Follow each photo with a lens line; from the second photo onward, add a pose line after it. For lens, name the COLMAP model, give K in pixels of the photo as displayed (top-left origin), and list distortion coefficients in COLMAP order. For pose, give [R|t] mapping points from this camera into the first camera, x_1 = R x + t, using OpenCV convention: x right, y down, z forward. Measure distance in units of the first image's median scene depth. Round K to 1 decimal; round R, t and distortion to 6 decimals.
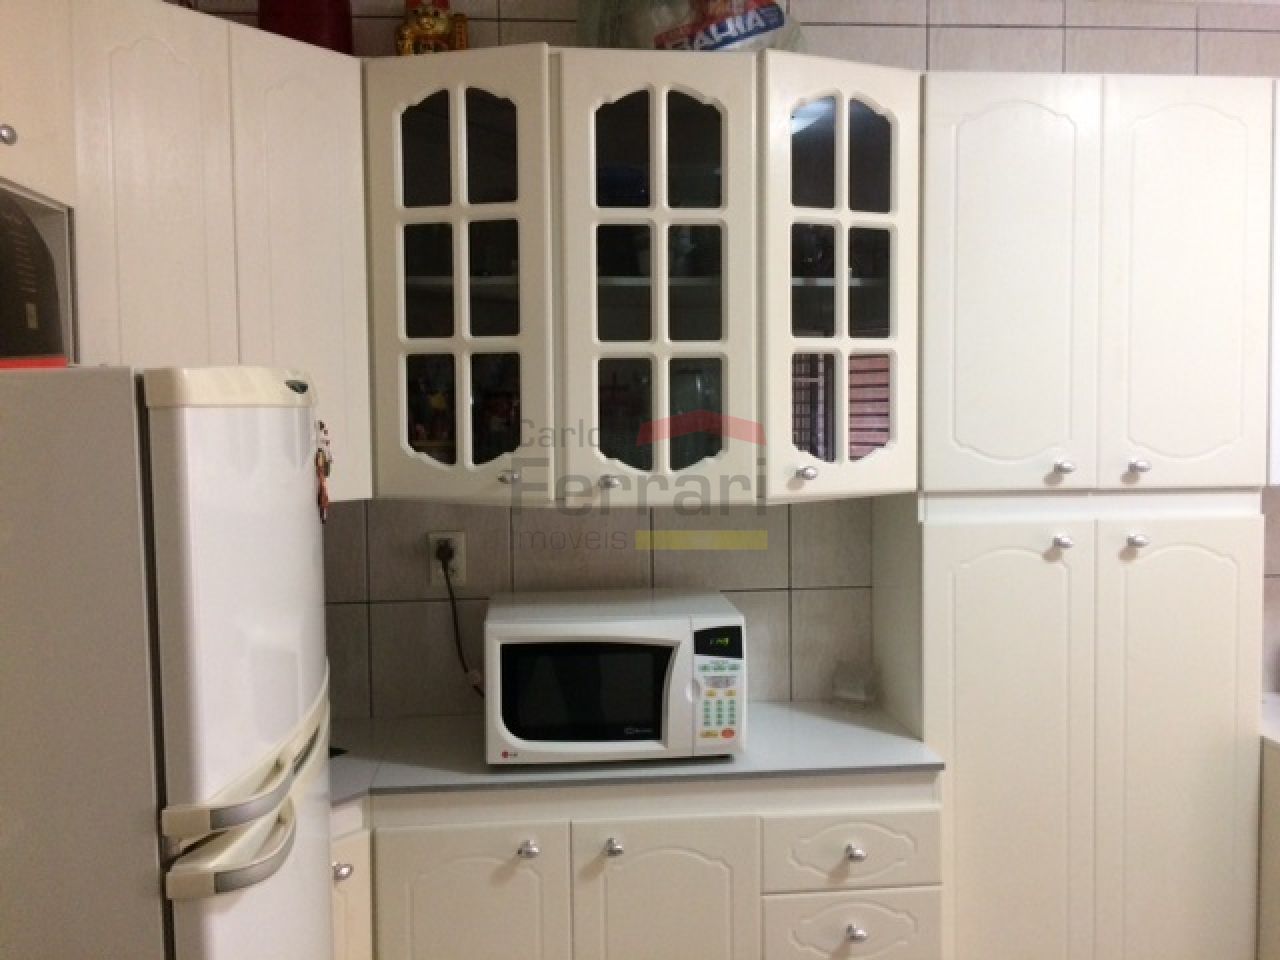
lens RADIAL K [[1089.1, 0, 640.1], [0, 1089.1, 515.9], [0, 0, 1]] dist [0.009692, -0.003561]
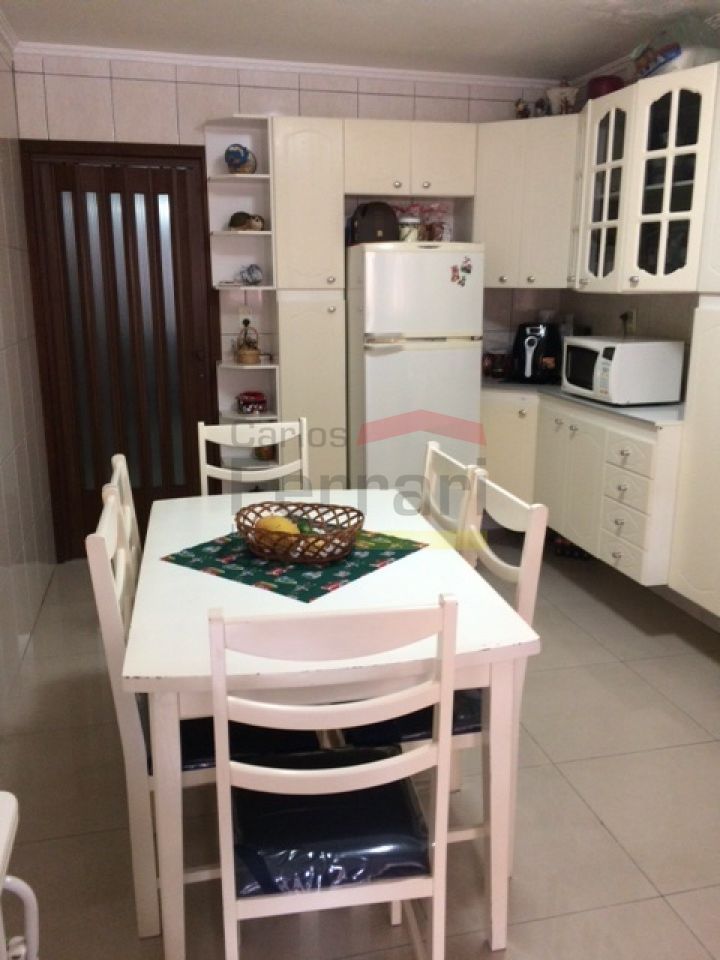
lens RADIAL K [[816.8, 0, 360.0], [0, 816.8, 480.0], [0, 0, 1]] dist [0.009692, -0.003561]
pose [[0.163217, 0.250803, -0.954179, 1.709824], [-0.049431, 0.968013, 0.245984, -0.026957], [0.985351, 0.007017, 0.170394, 0.164817]]
